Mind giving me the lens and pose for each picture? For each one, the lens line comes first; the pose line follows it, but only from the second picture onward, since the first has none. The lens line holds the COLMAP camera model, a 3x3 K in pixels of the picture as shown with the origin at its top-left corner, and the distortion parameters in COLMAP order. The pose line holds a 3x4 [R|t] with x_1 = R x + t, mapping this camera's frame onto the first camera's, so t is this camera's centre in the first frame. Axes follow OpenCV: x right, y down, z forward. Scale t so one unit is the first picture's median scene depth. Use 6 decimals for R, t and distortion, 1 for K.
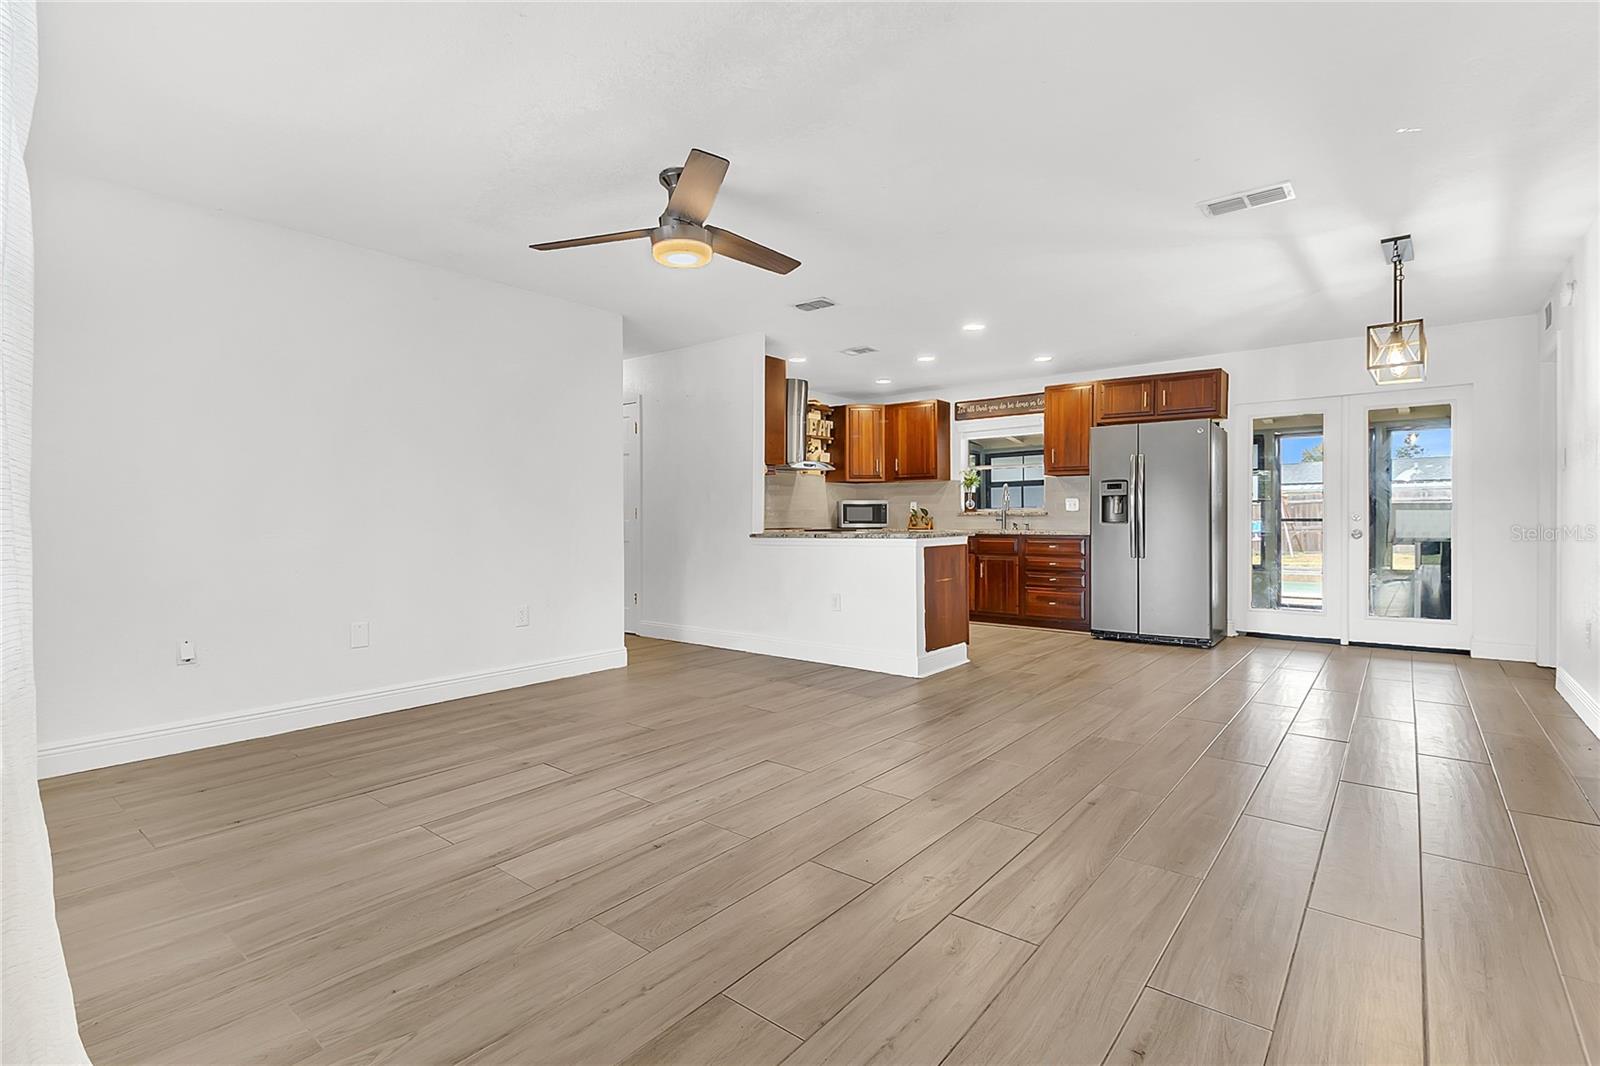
lens RADIAL K [[757.9, 0, 790.1], [0, 757.9, 526.1], [0, 0, 1]] dist [0.033985, -0.018229]
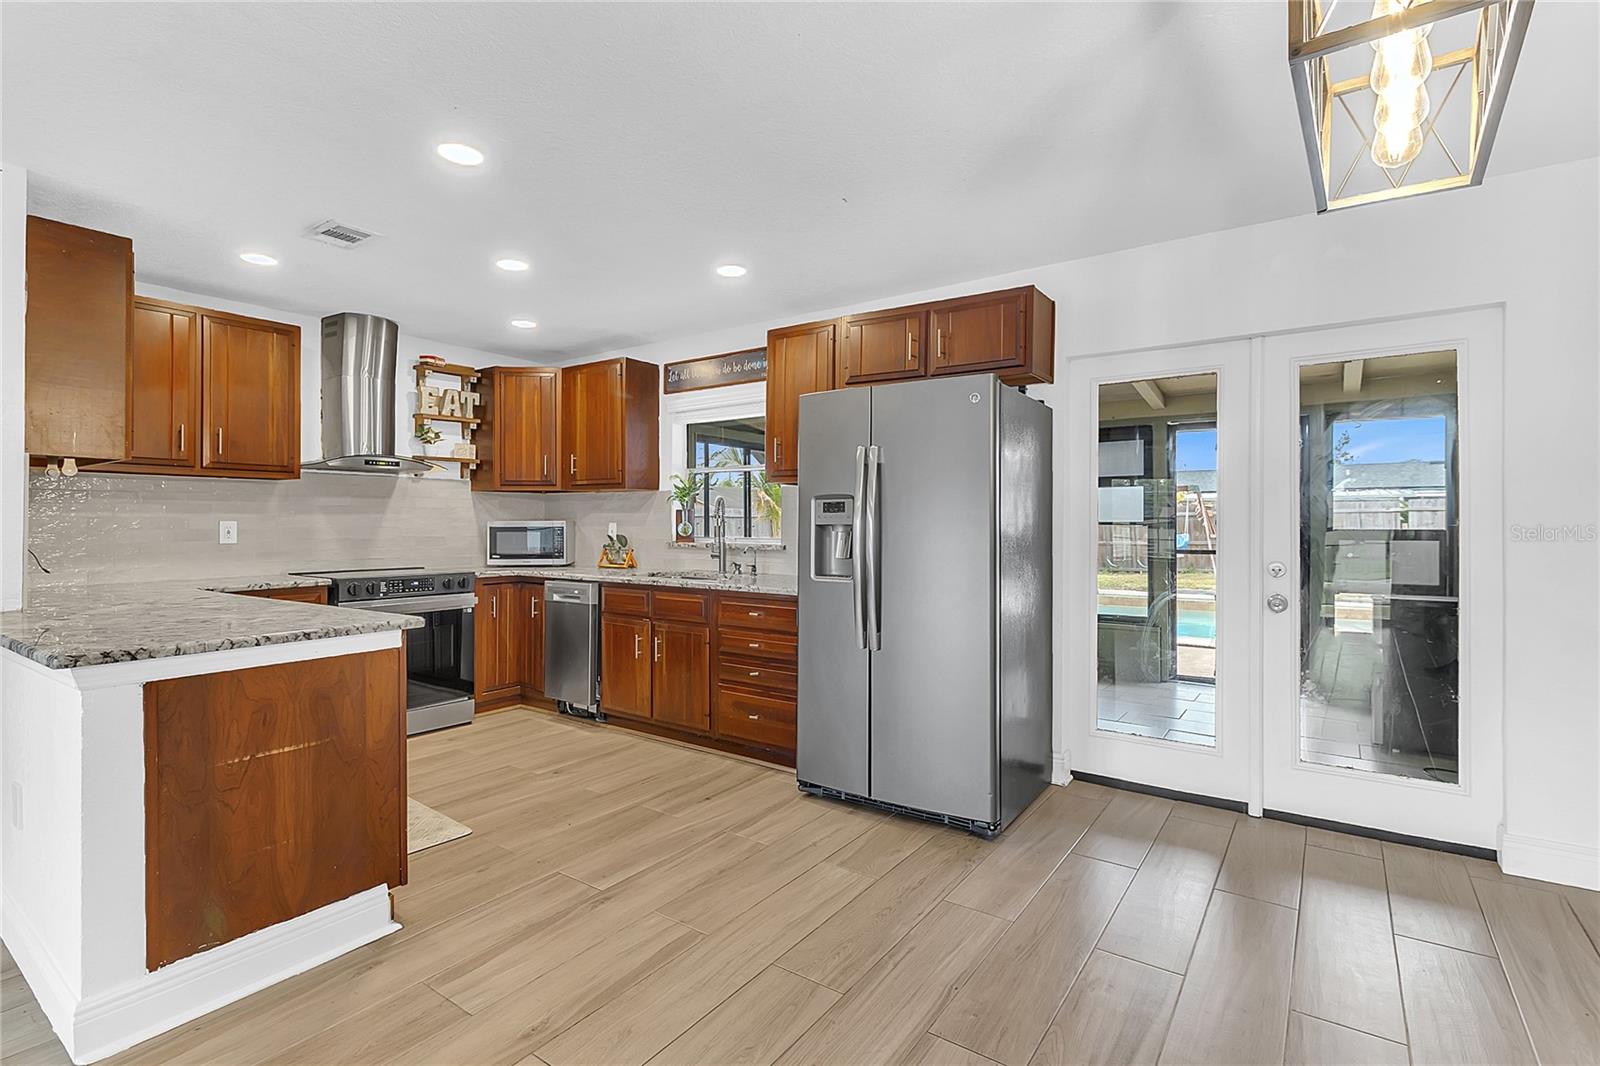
lens RADIAL K [[757.9, 0, 790.1], [0, 757.9, 526.1], [0, 0, 1]] dist [0.033985, -0.018229]
pose [[0.998286, 0.003619, 0.058413, 0.316862], [-0.003425, 0.999988, -0.003428, -0.032487], [-0.058424, 0.003223, 0.998287, 0.420114]]
